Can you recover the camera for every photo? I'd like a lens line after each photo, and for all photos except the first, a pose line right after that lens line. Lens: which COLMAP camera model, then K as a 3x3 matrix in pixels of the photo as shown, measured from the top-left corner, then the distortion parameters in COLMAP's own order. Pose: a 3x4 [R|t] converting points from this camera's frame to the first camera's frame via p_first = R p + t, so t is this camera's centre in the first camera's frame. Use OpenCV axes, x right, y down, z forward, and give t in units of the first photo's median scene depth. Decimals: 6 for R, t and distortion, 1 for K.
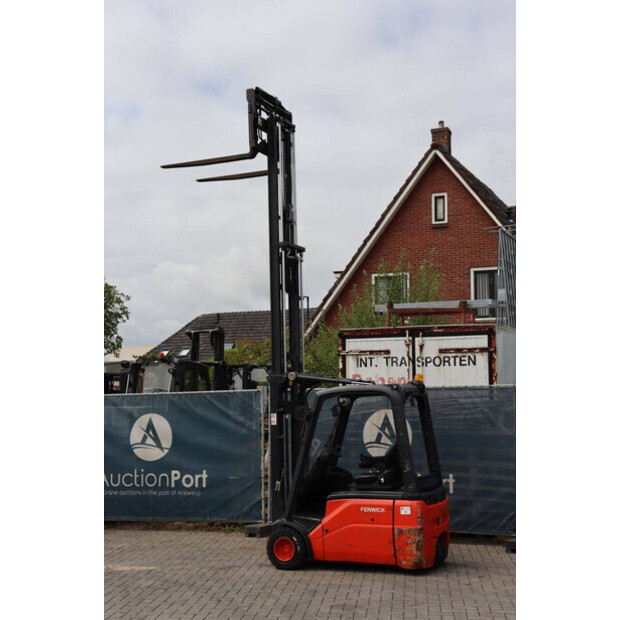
lens RADIAL K [[942.9, 0, 310.0], [0, 942.9, 310.0], [0, 0, 1]] dist [0.015119, 1.130471]
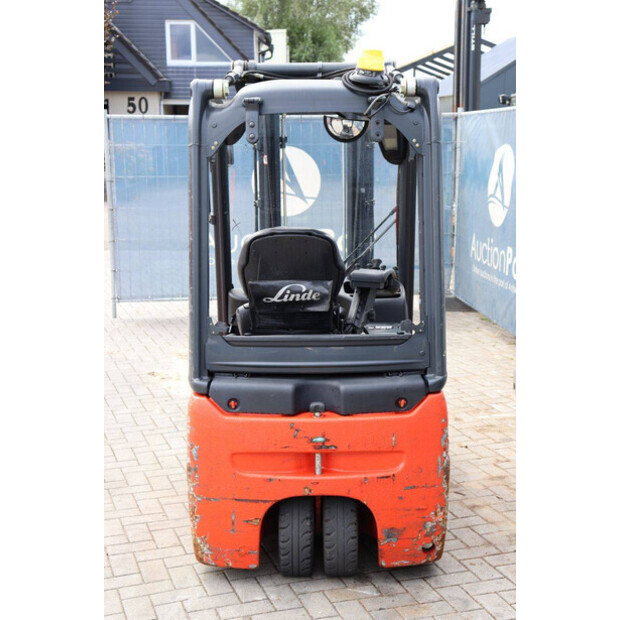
lens RADIAL K [[1005.5, 0, 310.0], [0, 1005.5, 310.0], [0, 0, 1]] dist [0.173707, 0.056006]
pose [[0.412734, 0.167520, -0.895314, 0.340717], [0.090275, 0.970579, 0.223219, 0.057527], [0.906367, -0.172955, 0.385468, 0.623725]]
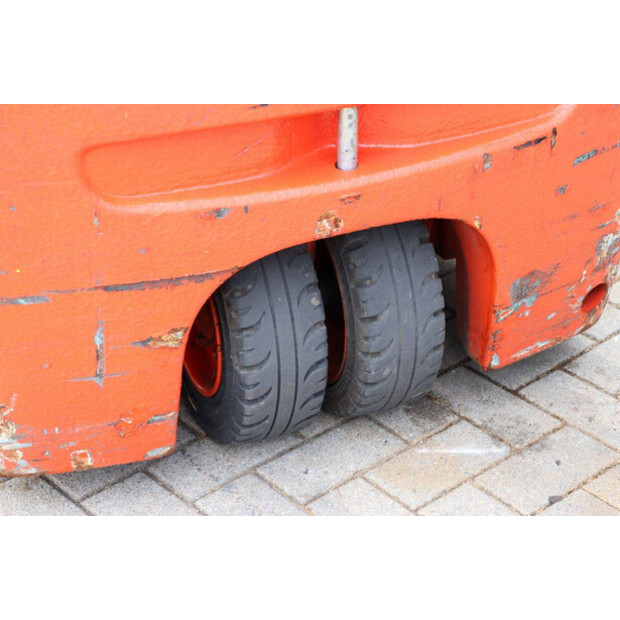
lens RADIAL K [[1475.0, 0, 310.0], [0, 1475.0, 310.0], [0, 0, 1]] dist [0.352774, 0.468589]
pose [[0.747867, 0.365933, -0.553885, 0.174723], [0.045873, 0.803872, 0.593030, 0.095929], [0.662262, -0.468916, 0.584403, 0.640404]]
